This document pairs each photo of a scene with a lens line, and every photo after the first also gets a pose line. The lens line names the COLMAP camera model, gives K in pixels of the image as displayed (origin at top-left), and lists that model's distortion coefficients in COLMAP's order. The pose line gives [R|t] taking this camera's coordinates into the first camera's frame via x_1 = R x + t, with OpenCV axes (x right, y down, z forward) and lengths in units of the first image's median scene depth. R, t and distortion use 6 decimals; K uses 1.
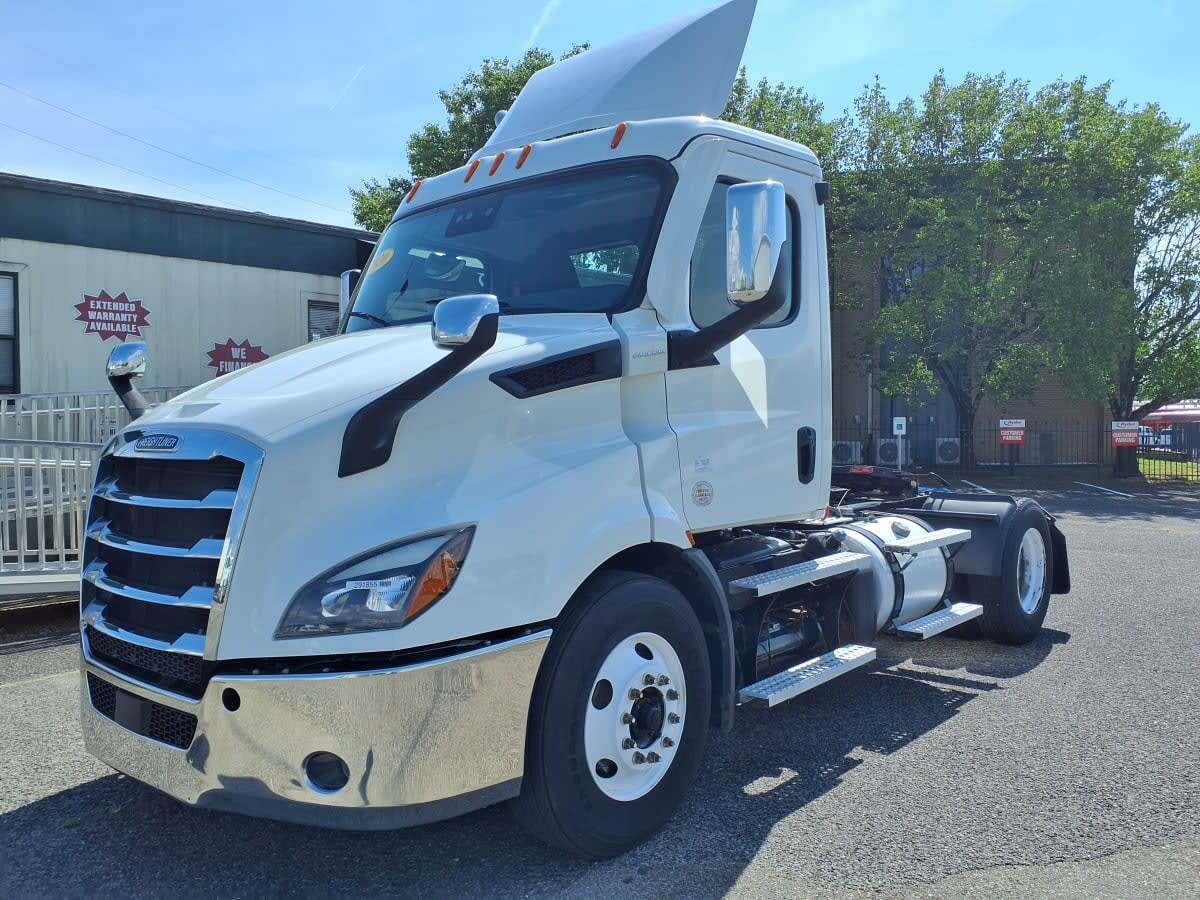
lens RADIAL K [[961.7, 0, 604.5], [0, 961.7, 448.4], [0, 0, 1]] dist [0.089569, -0.034729]
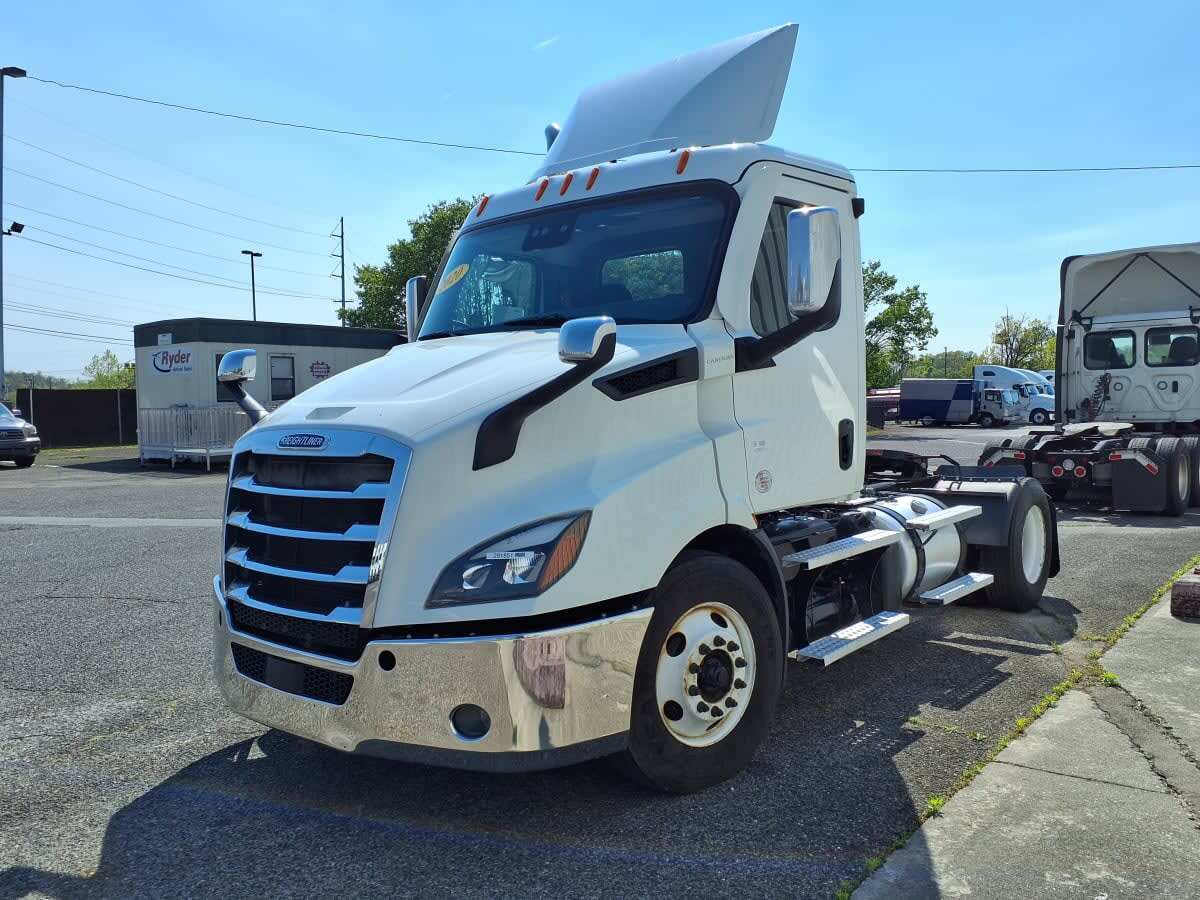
lens RADIAL K [[961.7, 0, 608.2], [0, 961.7, 440.9], [0, 0, 1]] dist [0.089569, -0.034729]
pose [[0.999545, -0.010276, 0.028368, -0.123360], [0.009905, 0.999864, 0.013210, -0.017252], [-0.028500, -0.012923, 0.999510, -0.144553]]
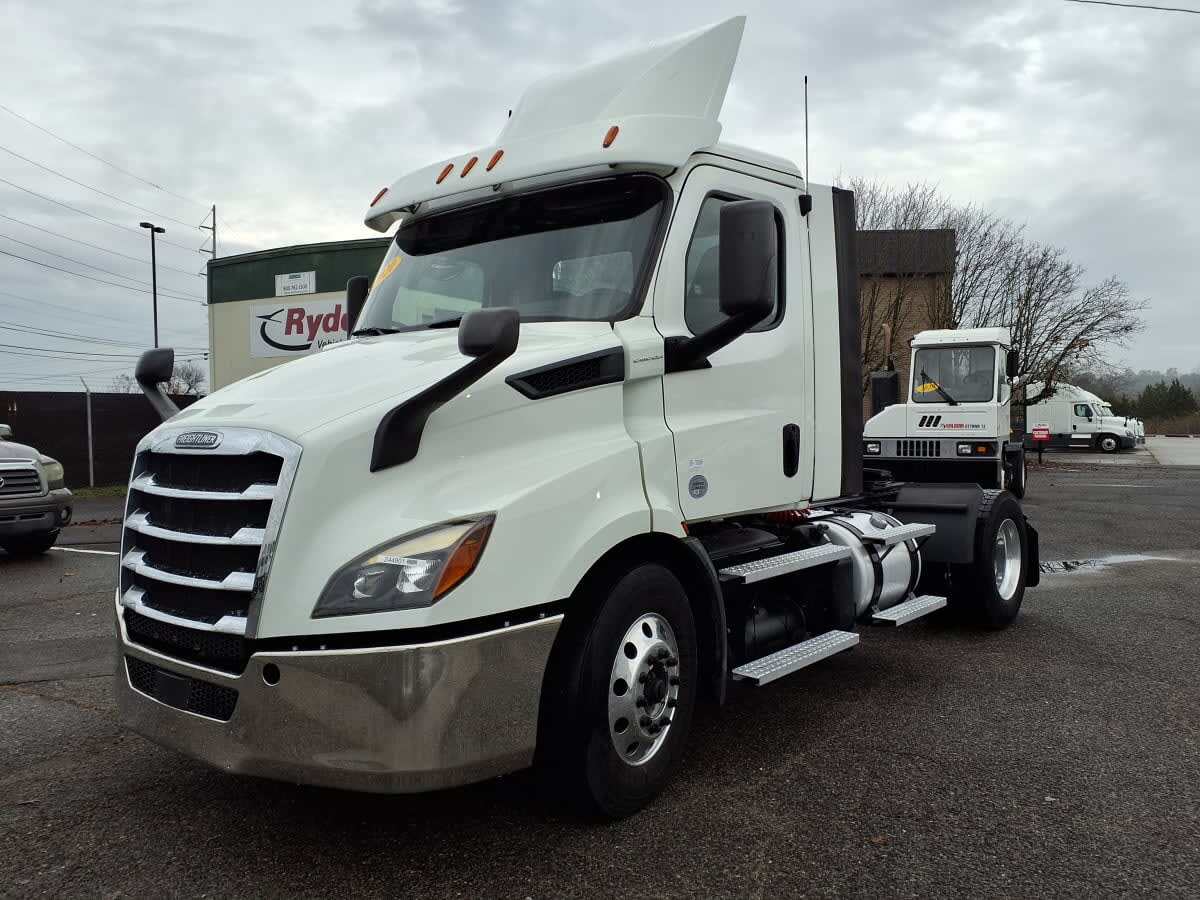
lens RADIAL K [[961.7, 0, 596.4], [0, 961.7, 445.4], [0, 0, 1]] dist [0.089569, -0.034729]
pose [[0.999919, 0.000333, 0.012692, -0.026165], [-0.000321, 0.999999, -0.000956, 0.001110], [-0.012692, 0.000951, 0.999919, -0.084986]]
